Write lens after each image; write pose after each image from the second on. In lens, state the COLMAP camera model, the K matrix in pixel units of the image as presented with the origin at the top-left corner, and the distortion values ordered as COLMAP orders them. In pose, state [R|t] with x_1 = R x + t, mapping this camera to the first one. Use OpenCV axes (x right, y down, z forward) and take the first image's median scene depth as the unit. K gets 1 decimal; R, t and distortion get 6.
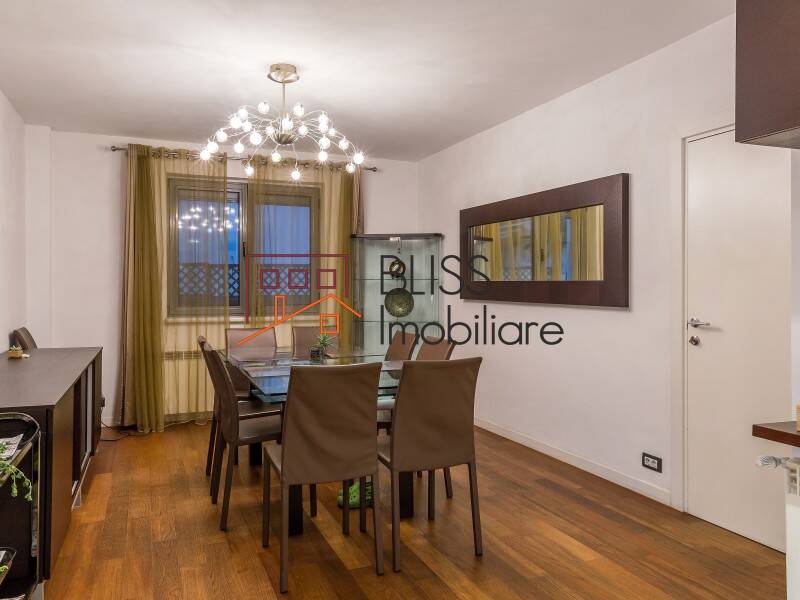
lens RADIAL K [[610.3, 0, 395.8], [0, 610.3, 295.3], [0, 0, 1]] dist [0.044056, -0.003067]
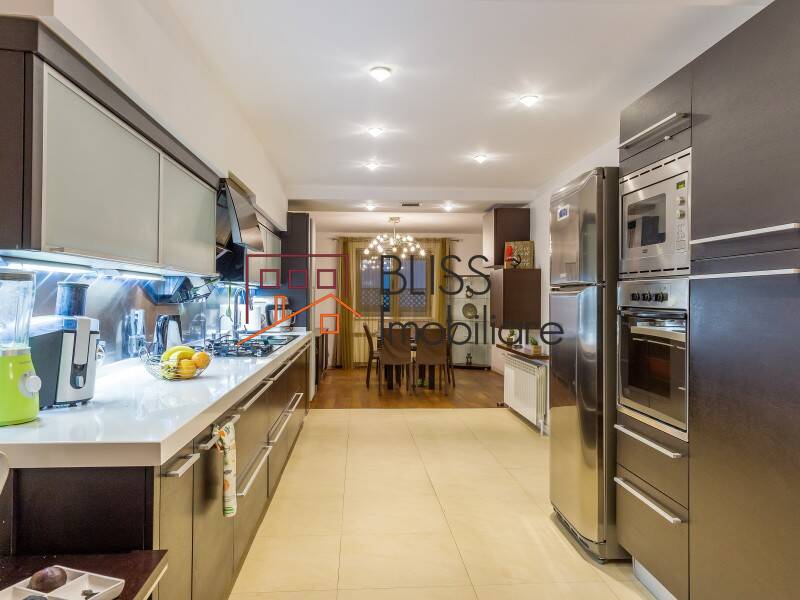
lens RADIAL K [[610.3, 0, 400.8], [0, 610.3, 300.5], [0, 0, 1]] dist [0.044056, -0.003067]
pose [[0.952165, 0.000297, -0.305583, 0.426844], [-0.003031, 0.999960, -0.008474, -0.002973], [0.305568, 0.008995, 0.952128, -0.971614]]
